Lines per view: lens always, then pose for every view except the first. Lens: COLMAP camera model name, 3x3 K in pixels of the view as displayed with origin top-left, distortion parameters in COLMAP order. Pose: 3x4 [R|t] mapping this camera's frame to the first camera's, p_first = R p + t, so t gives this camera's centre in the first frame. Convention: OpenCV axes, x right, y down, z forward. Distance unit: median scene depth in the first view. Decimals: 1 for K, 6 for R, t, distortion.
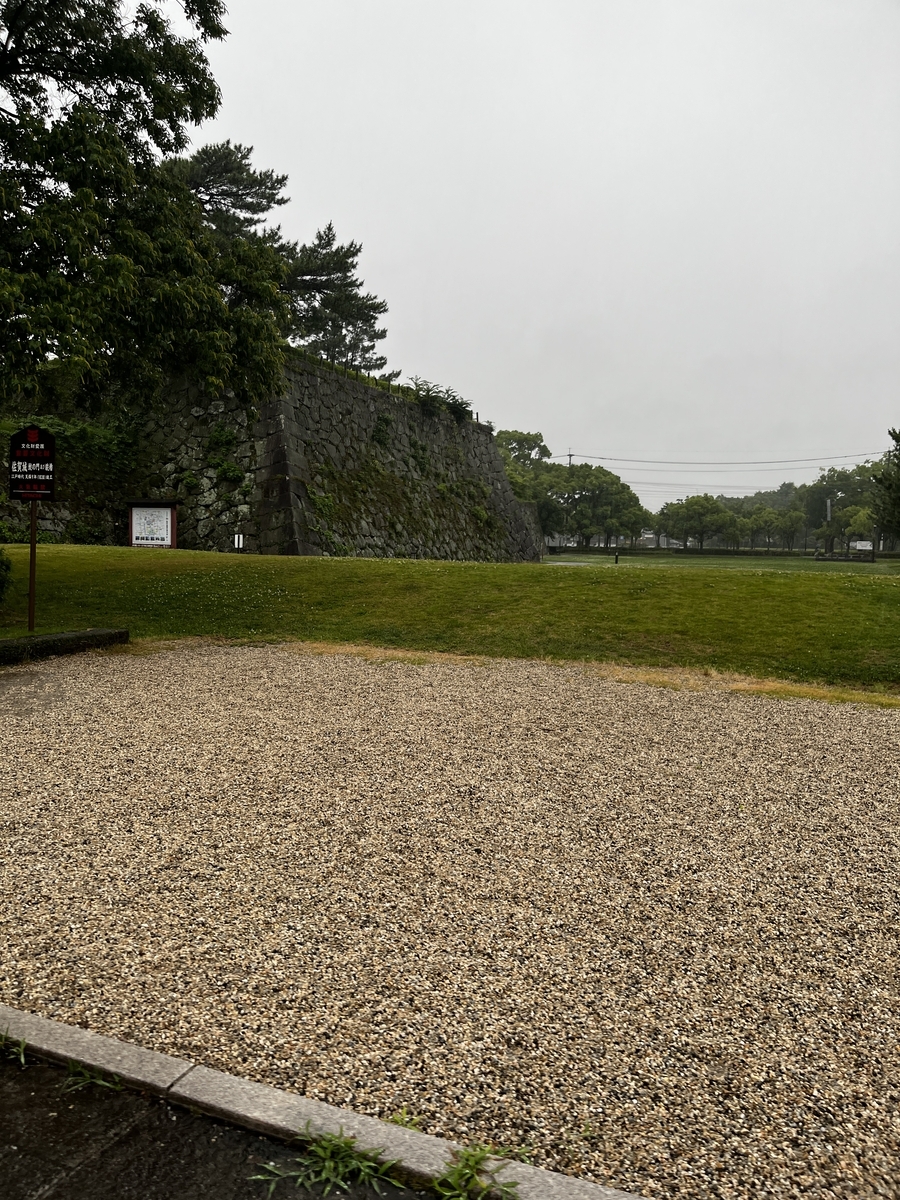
lens RADIAL K [[910.4, 0, 449.7], [0, 910.4, 602.8], [0, 0, 1]] dist [0.025586, 0.010431]
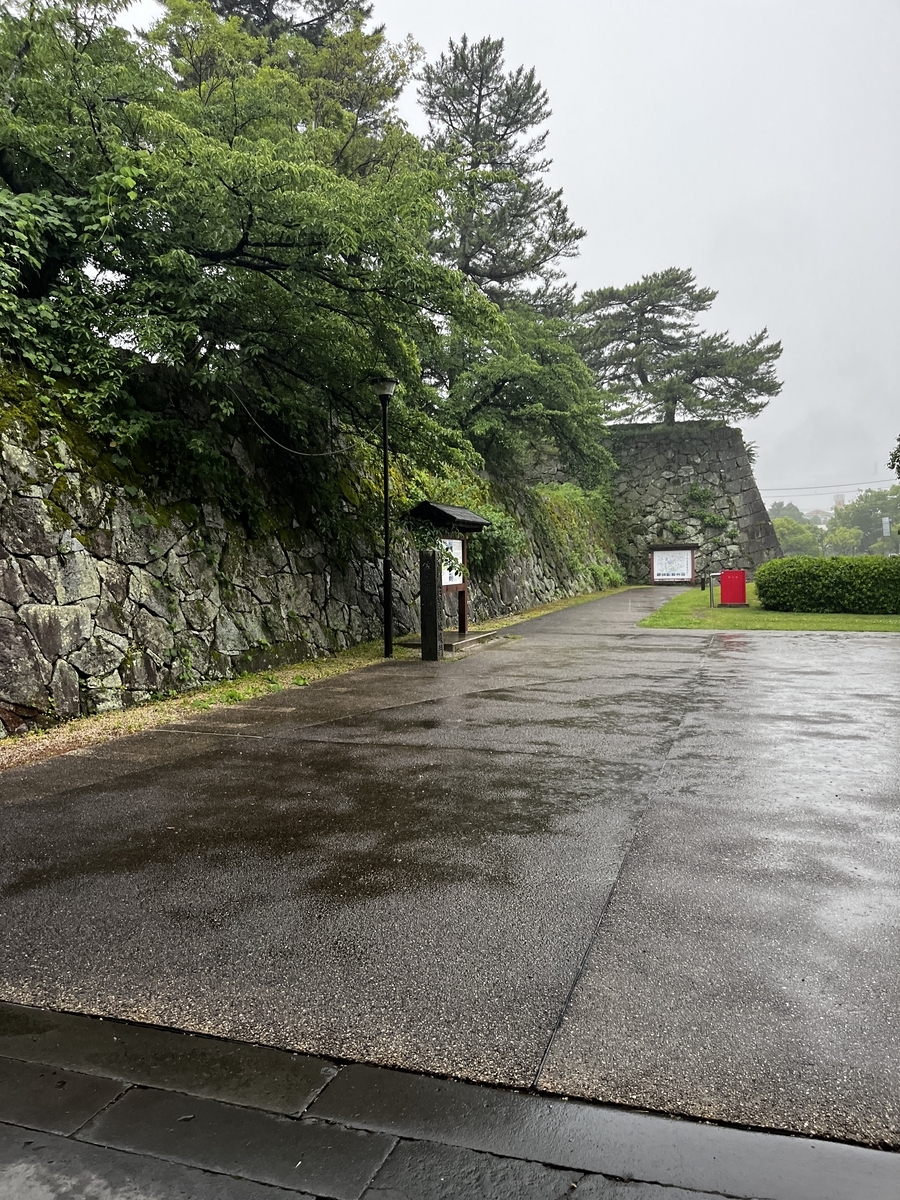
lens RADIAL K [[910.4, 0, 450.2], [0, 910.4, 596.7], [0, 0, 1]] dist [0.025586, 0.010431]
pose [[0.997774, -0.044557, 0.049625, -0.680757], [0.046500, 0.998168, -0.038706, -0.002563], [-0.047809, 0.040927, 0.998018, -0.271199]]
